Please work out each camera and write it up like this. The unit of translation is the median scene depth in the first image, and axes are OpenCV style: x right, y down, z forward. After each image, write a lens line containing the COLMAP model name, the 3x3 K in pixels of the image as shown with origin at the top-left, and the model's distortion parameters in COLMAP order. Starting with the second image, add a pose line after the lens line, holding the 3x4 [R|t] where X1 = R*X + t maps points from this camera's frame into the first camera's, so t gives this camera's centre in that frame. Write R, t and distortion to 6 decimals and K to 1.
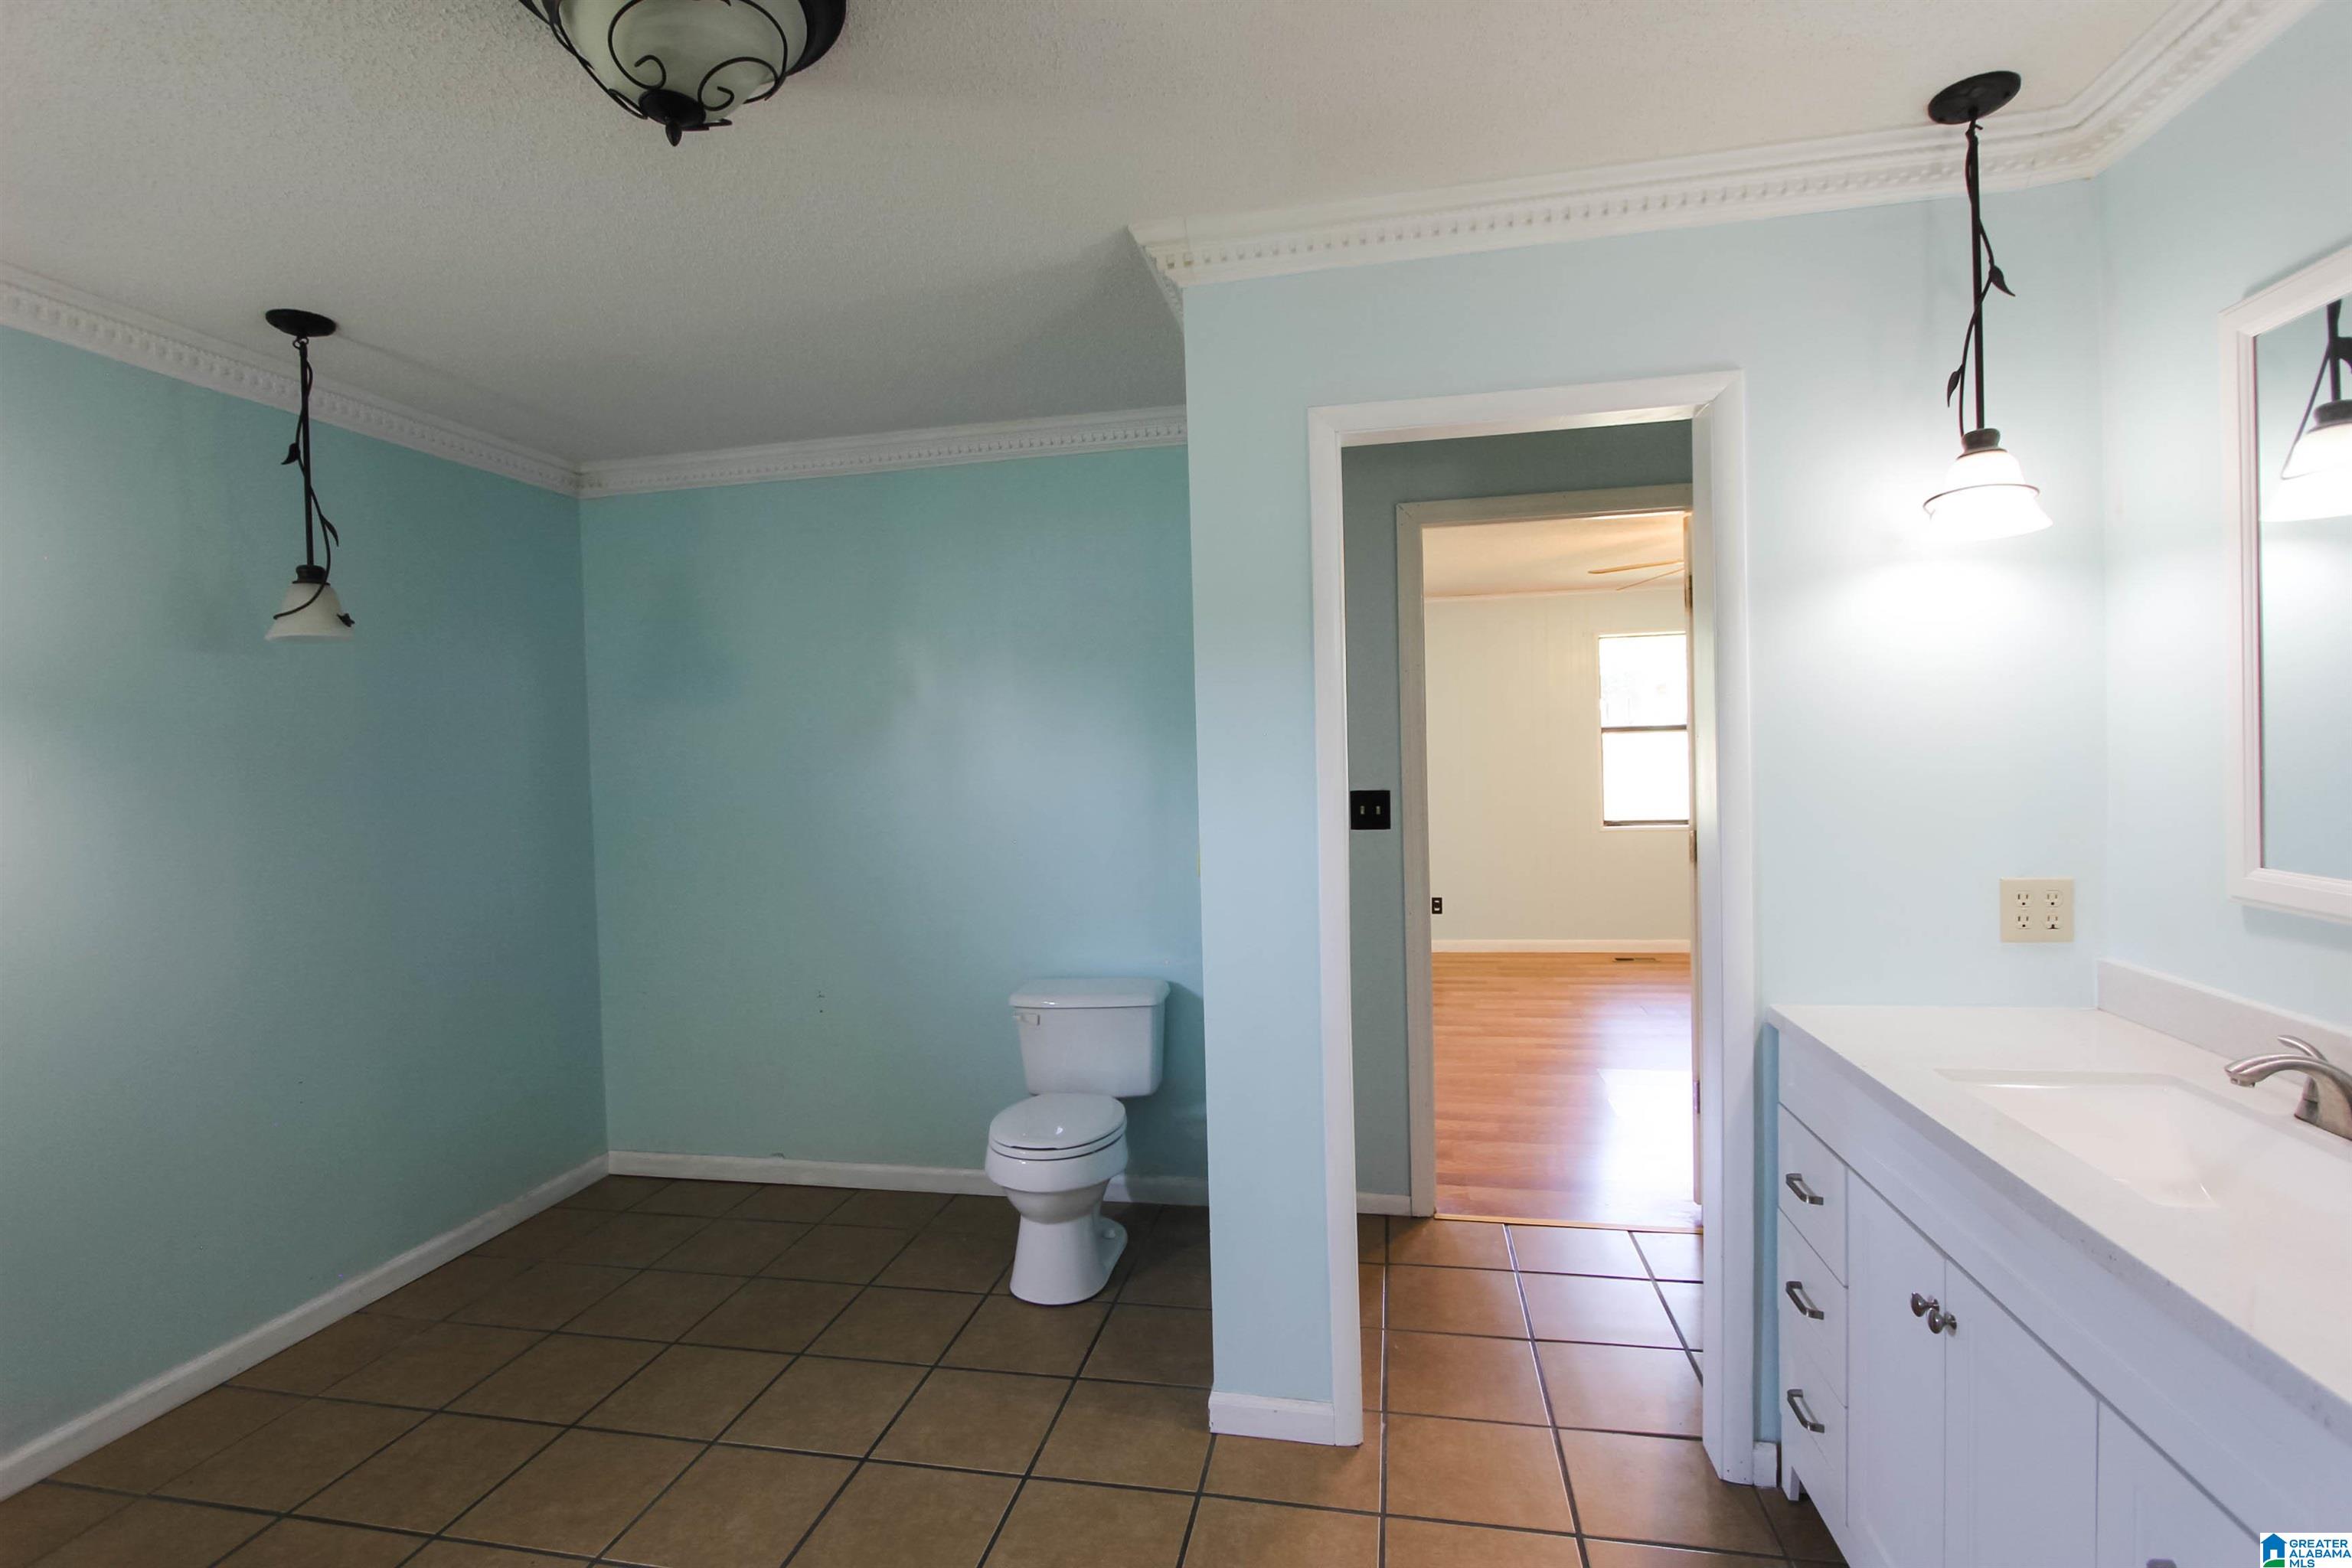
lens RADIAL K [[1078.4, 0, 1171.9], [0, 1078.4, 784.6], [0, 0, 1]] dist [-0.020614, 0.000554]
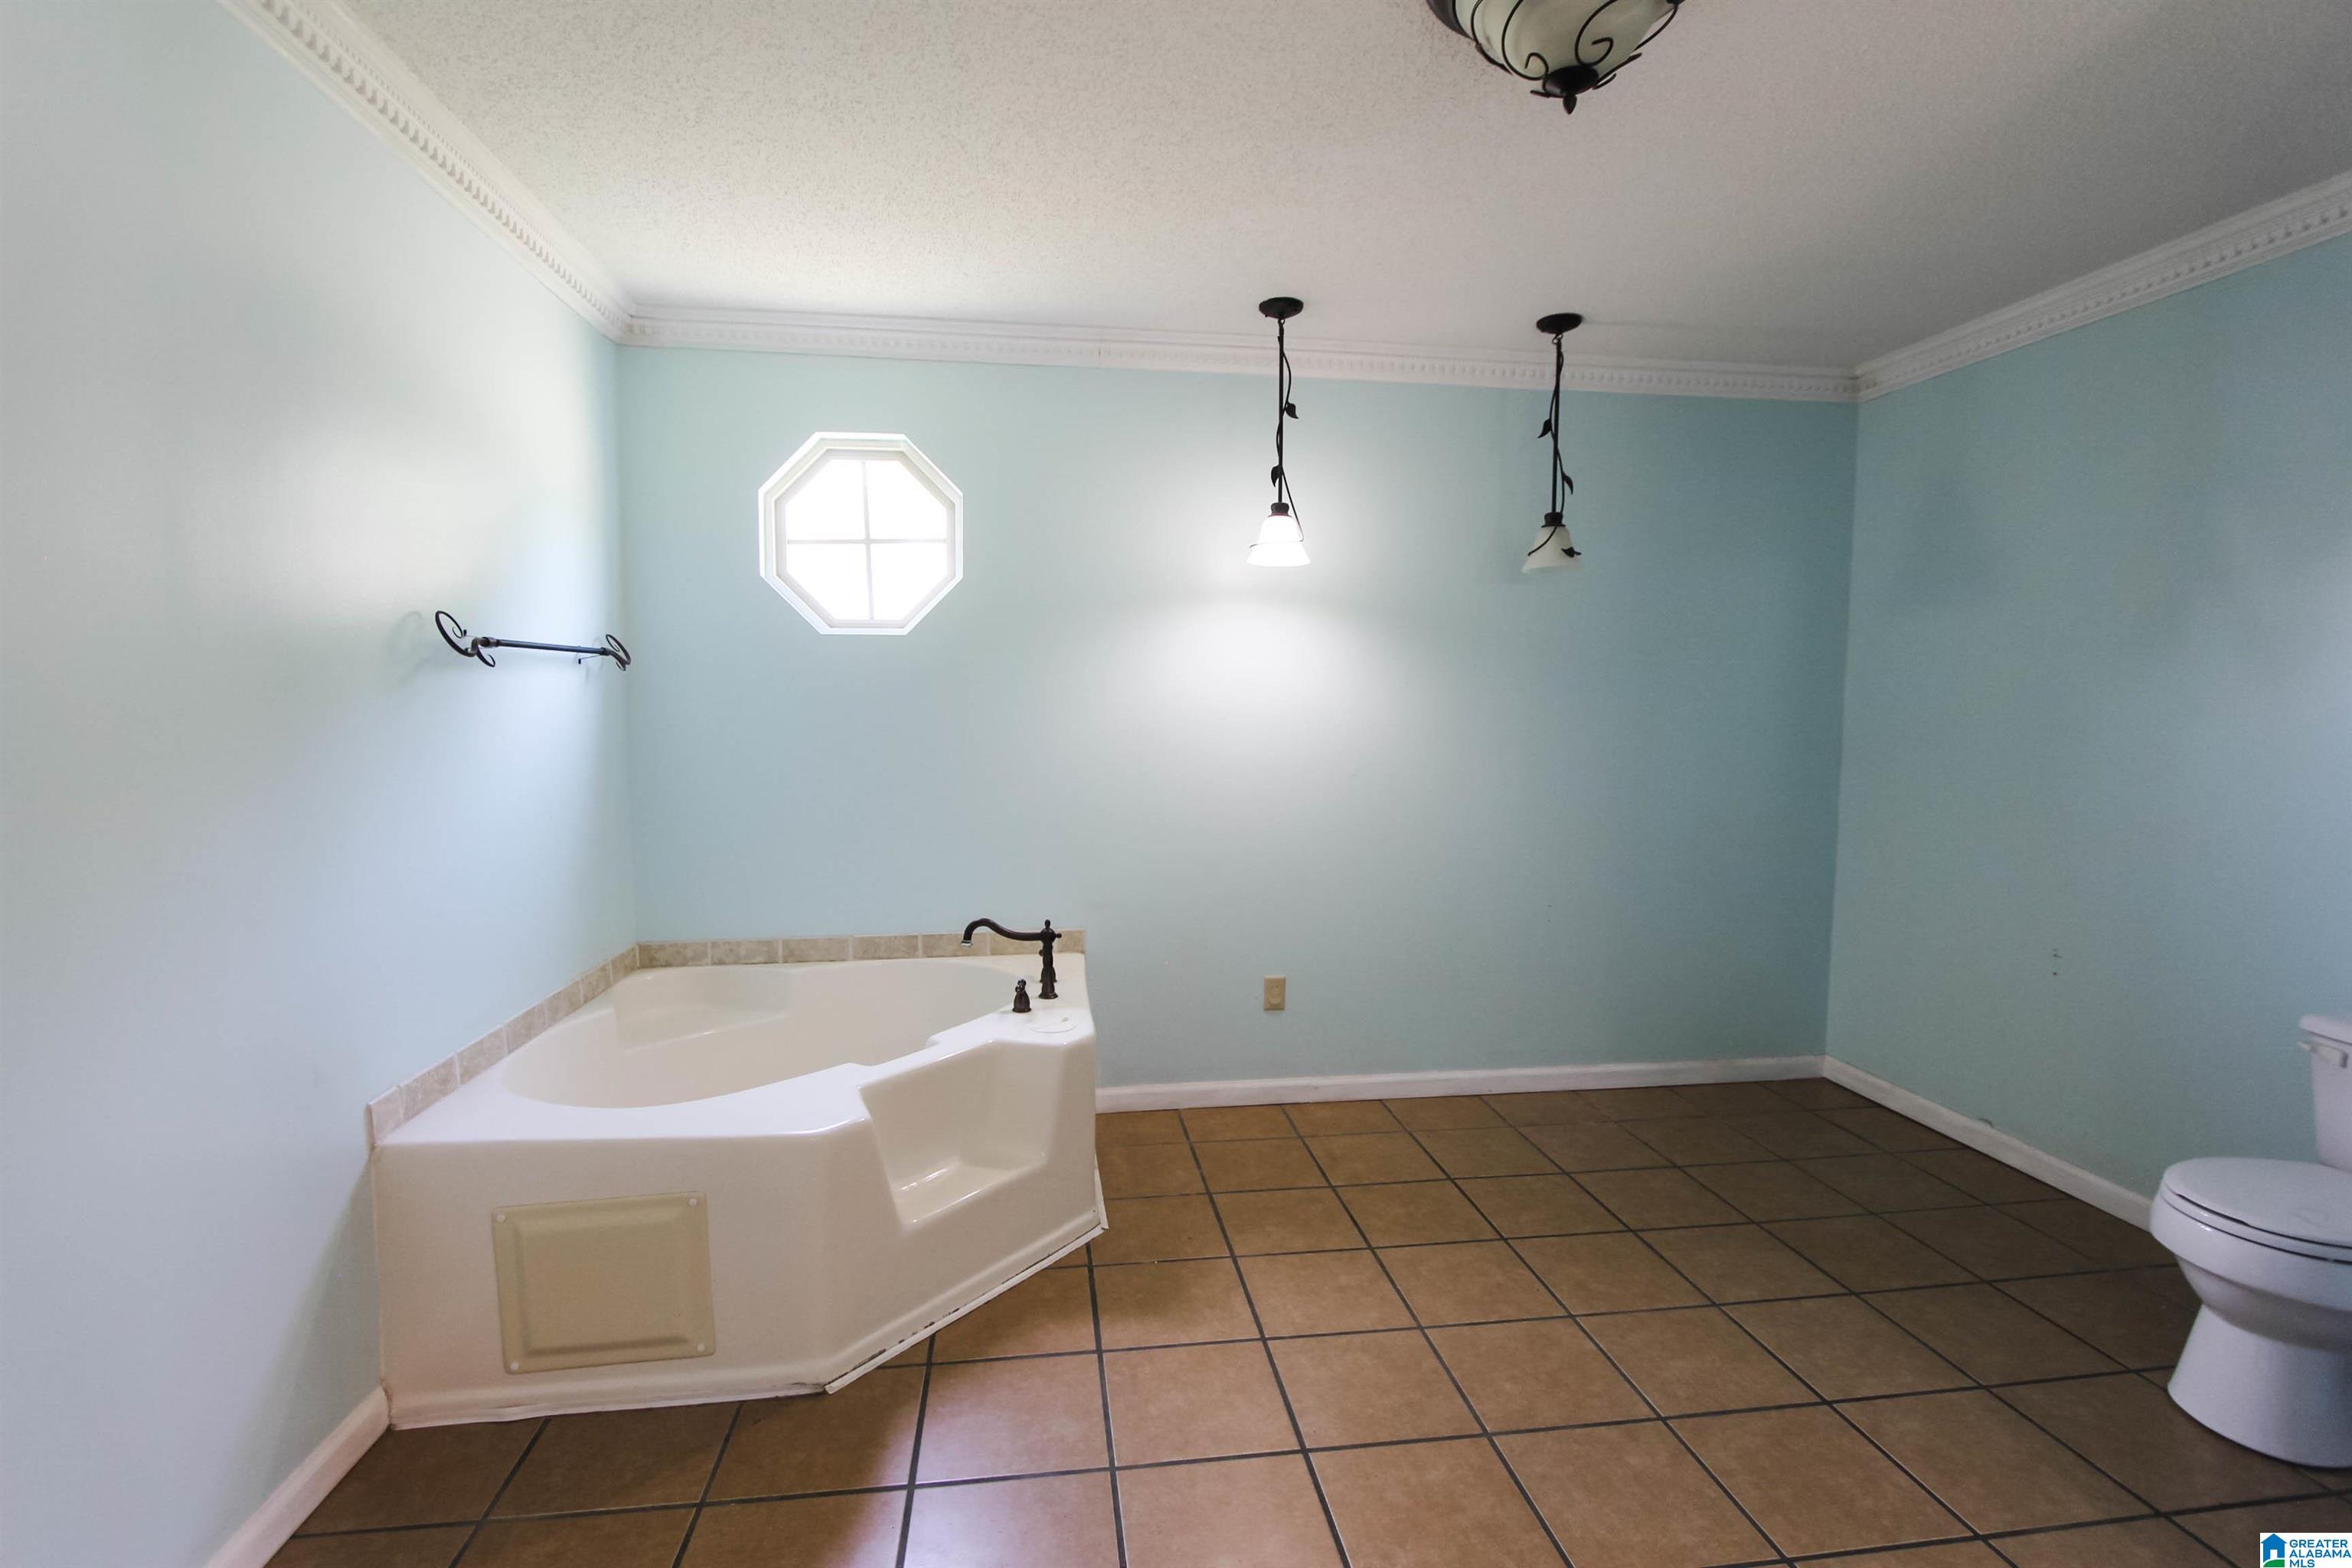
lens RADIAL K [[1078.4, 0, 1171.9], [0, 1078.4, 784.6], [0, 0, 1]] dist [-0.020614, 0.000554]
pose [[0.319750, 0.108100, -0.941315, 0.260012], [-0.038357, 0.994133, 0.101136, 0.009685], [0.946725, 0.003768, 0.322021, 0.104826]]
